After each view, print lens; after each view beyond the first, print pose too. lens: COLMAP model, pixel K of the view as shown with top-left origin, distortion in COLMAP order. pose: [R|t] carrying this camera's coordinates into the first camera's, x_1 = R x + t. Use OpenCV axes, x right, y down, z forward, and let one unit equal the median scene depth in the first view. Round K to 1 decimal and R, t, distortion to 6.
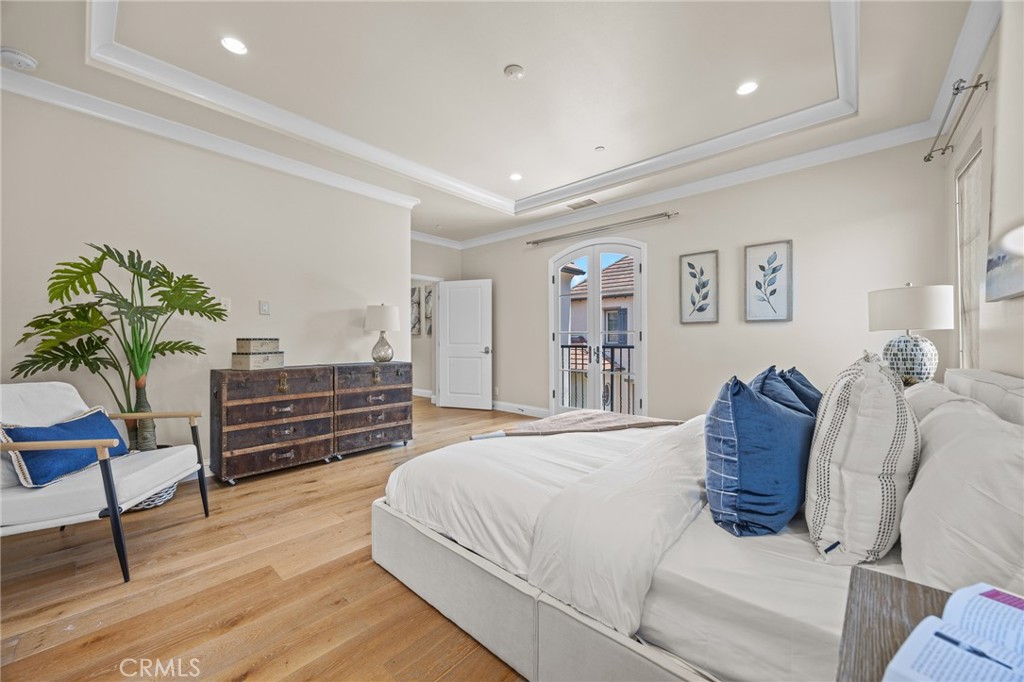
lens RADIAL K [[389.3, 0, 514.0], [0, 389.3, 337.7], [0, 0, 1]] dist [-0.002621, -0.000058]
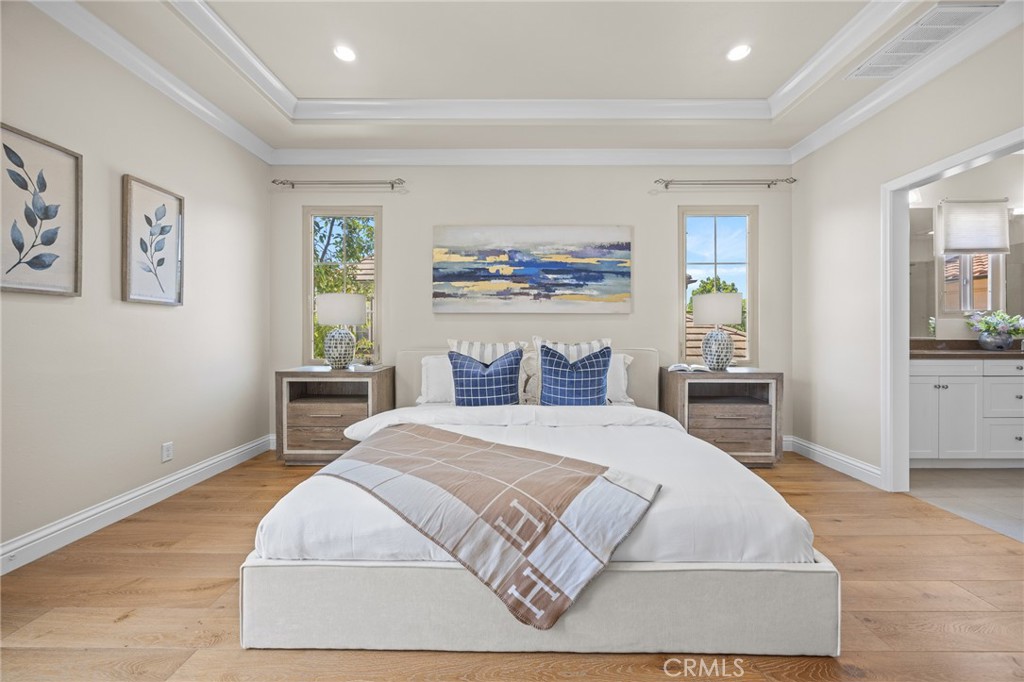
lens RADIAL K [[389.7, 0, 513.8], [0, 389.7, 334.1], [0, 0, 1]] dist [-0.003616, -0.000203]
pose [[-0.664367, 0.000879, 0.747406, -0.248536], [-0.004117, 0.999980, -0.004836, 0.010336], [-0.747395, -0.006290, -0.664350, 0.965742]]
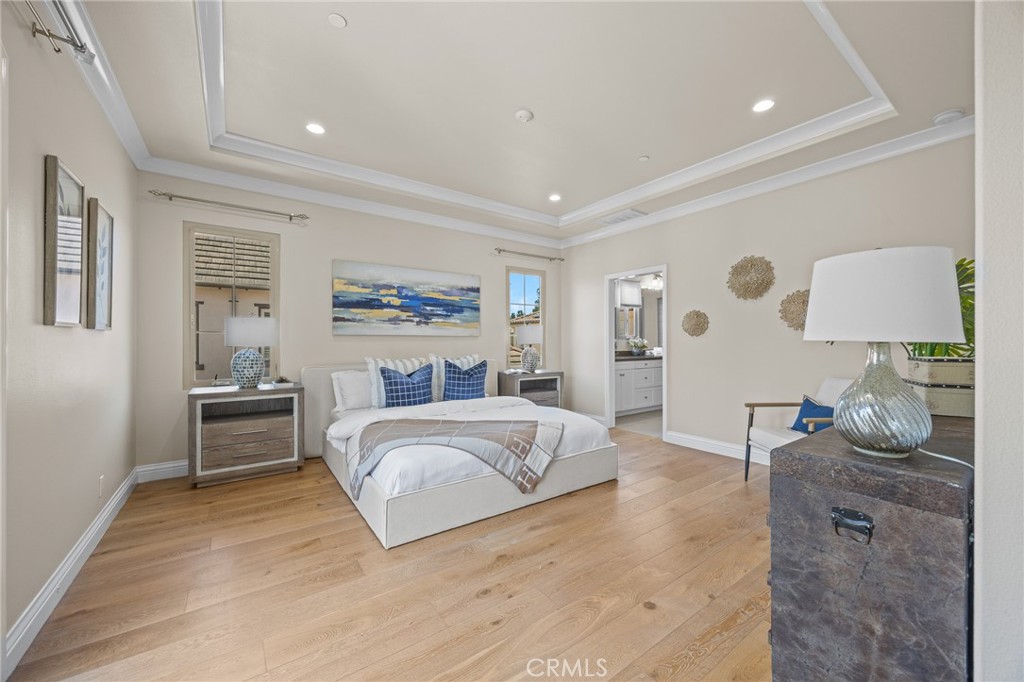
lens RADIAL K [[389.3, 0, 514.0], [0, 389.3, 337.7], [0, 0, 1]] dist [-0.002621, -0.000058]
pose [[-0.977360, 0.004010, 0.211545, -0.141233], [0.000644, 0.999872, -0.015978, -0.017957], [-0.211582, -0.015480, -0.977238, 1.446380]]
